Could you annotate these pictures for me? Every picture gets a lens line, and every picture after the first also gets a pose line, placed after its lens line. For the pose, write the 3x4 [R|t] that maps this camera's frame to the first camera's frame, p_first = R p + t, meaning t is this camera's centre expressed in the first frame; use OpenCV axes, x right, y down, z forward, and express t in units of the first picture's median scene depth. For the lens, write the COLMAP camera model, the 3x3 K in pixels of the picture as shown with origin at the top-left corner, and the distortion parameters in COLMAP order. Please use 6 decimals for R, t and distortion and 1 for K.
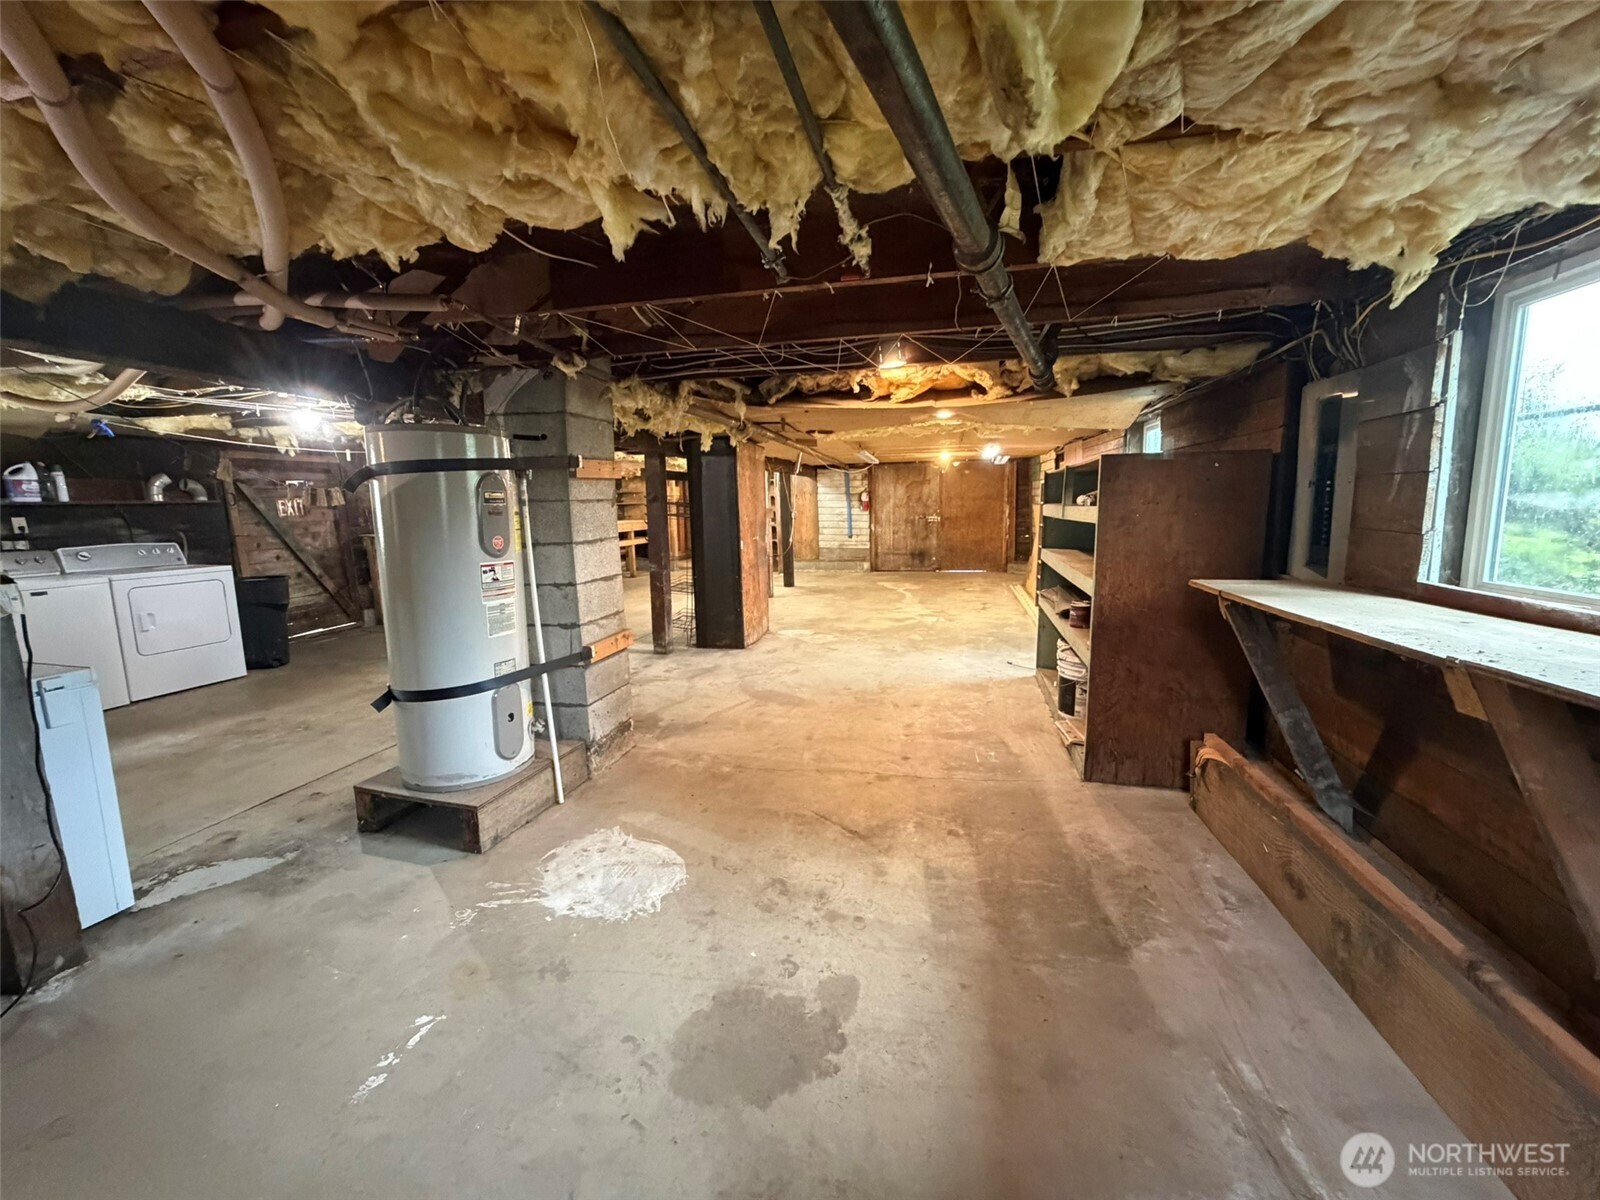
lens RADIAL K [[655.5, 0, 800.8], [0, 655.5, 598.4], [0, 0, 1]] dist [-0.000272, -0.000344]
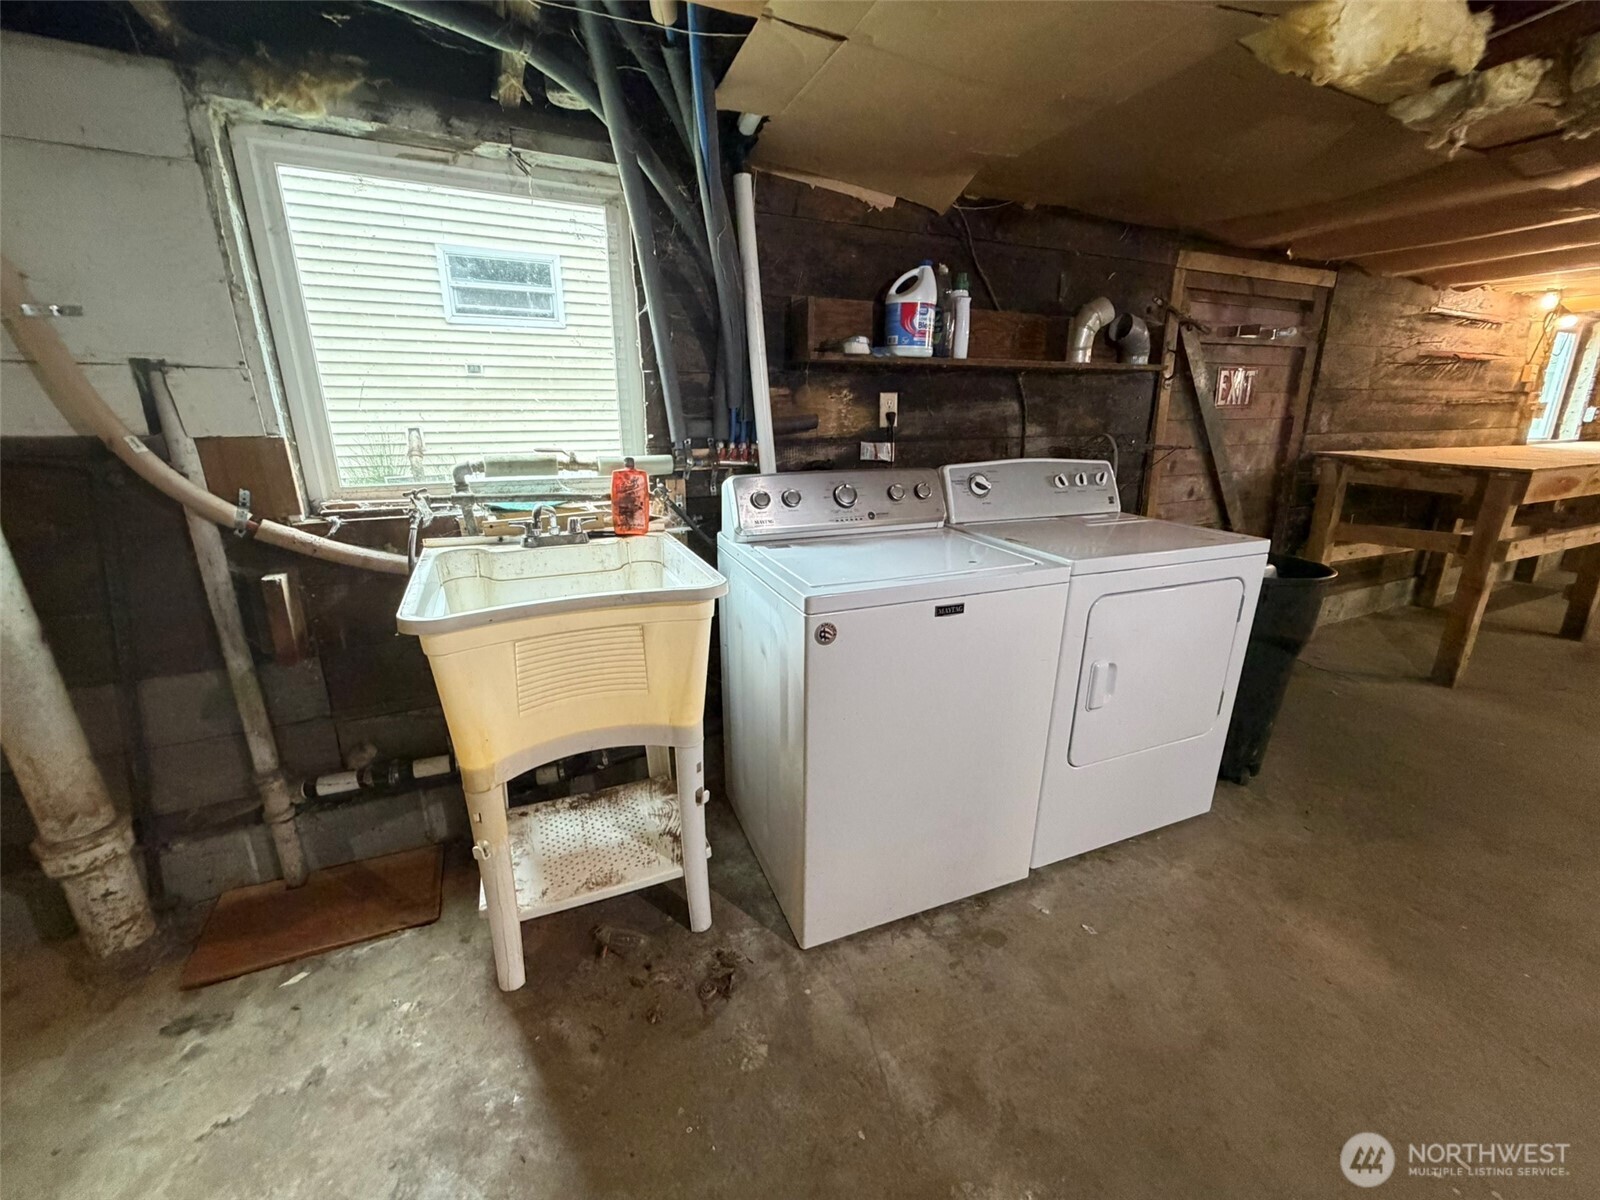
lens RADIAL K [[655.5, 0, 800.8], [0, 655.5, 598.4], [0, 0, 1]] dist [-0.000272, -0.000344]
pose [[0.646082, 0.231673, -0.727259, -0.835810], [-0.121848, 0.971909, 0.201360, -0.064627], [0.753480, -0.041480, 0.656161, 0.616438]]
